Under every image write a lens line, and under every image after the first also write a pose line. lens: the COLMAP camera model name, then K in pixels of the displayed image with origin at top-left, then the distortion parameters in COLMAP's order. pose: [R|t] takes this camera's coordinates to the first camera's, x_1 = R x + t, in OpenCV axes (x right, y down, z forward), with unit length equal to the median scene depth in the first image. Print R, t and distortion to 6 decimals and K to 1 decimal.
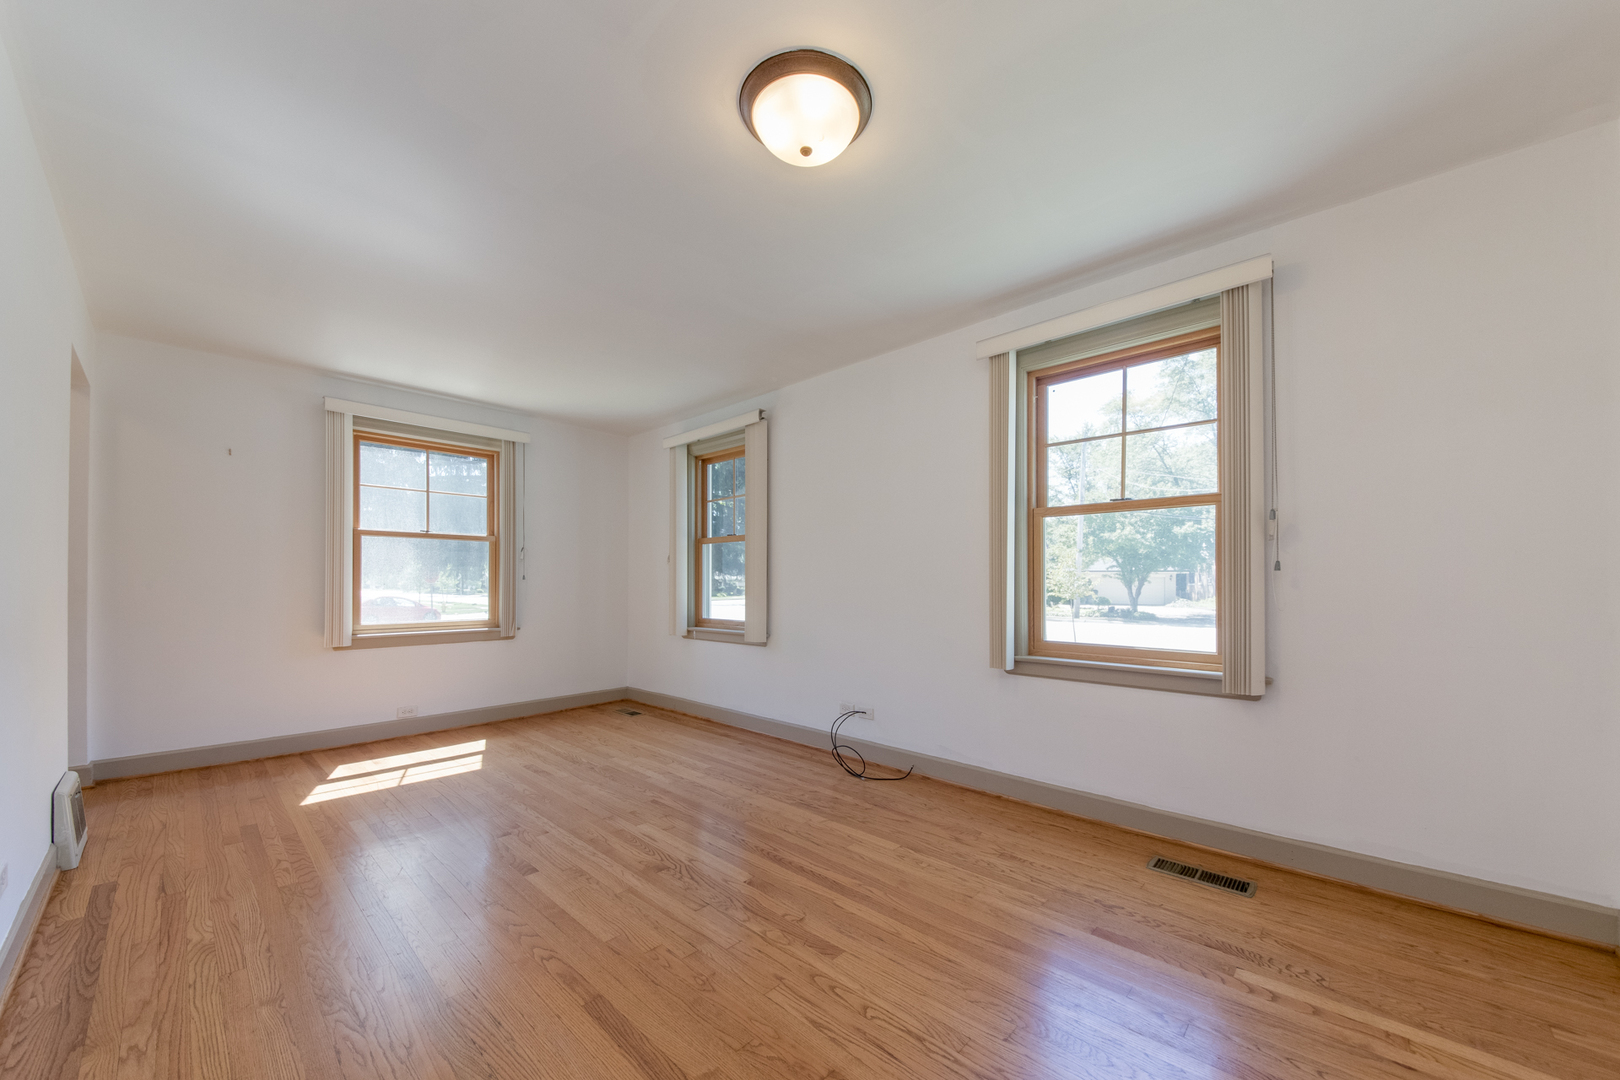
lens RADIAL K [[584.1, 0, 802.9], [0, 584.1, 585.2], [0, 0, 1]] dist [-0.000391, -0.000046]
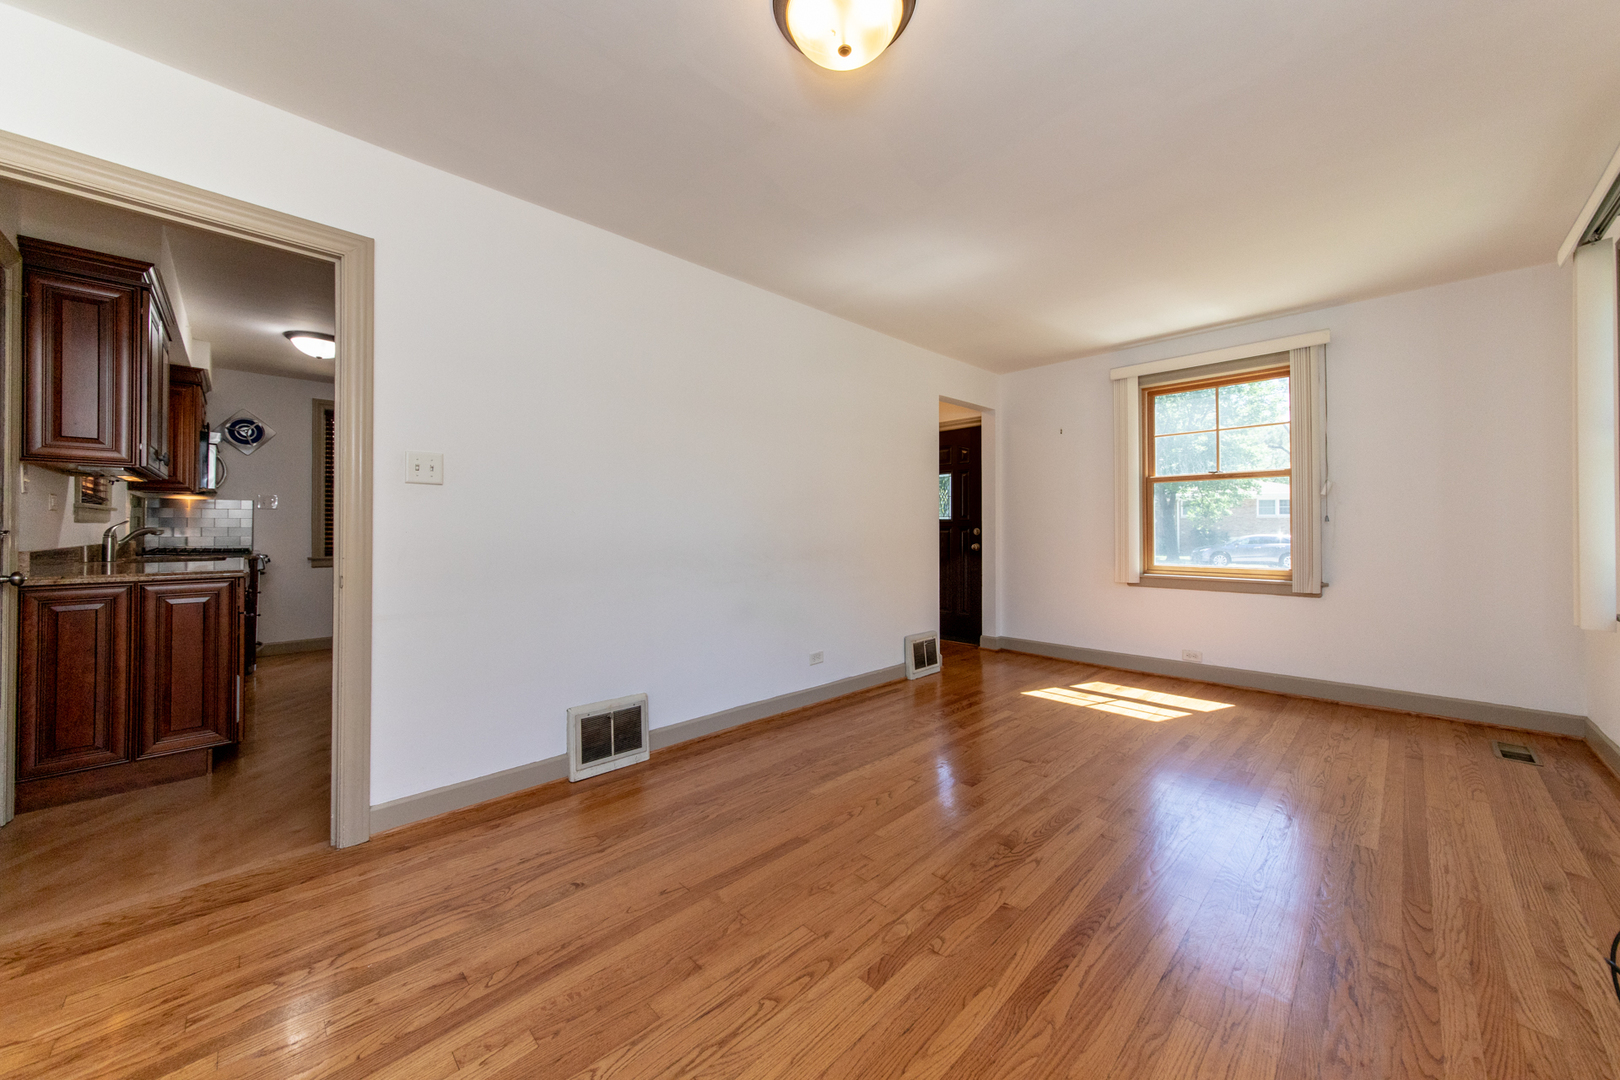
lens RADIAL K [[595.8, 0, 804.7], [0, 595.8, 516.1], [0, 0, 1]] dist [0.023853, 0.000052]
pose [[-0.034675, -0.021973, -0.999157, 0.663858], [0.004463, 0.999745, -0.022141, -0.001801], [0.999389, -0.005227, -0.034568, 0.678589]]
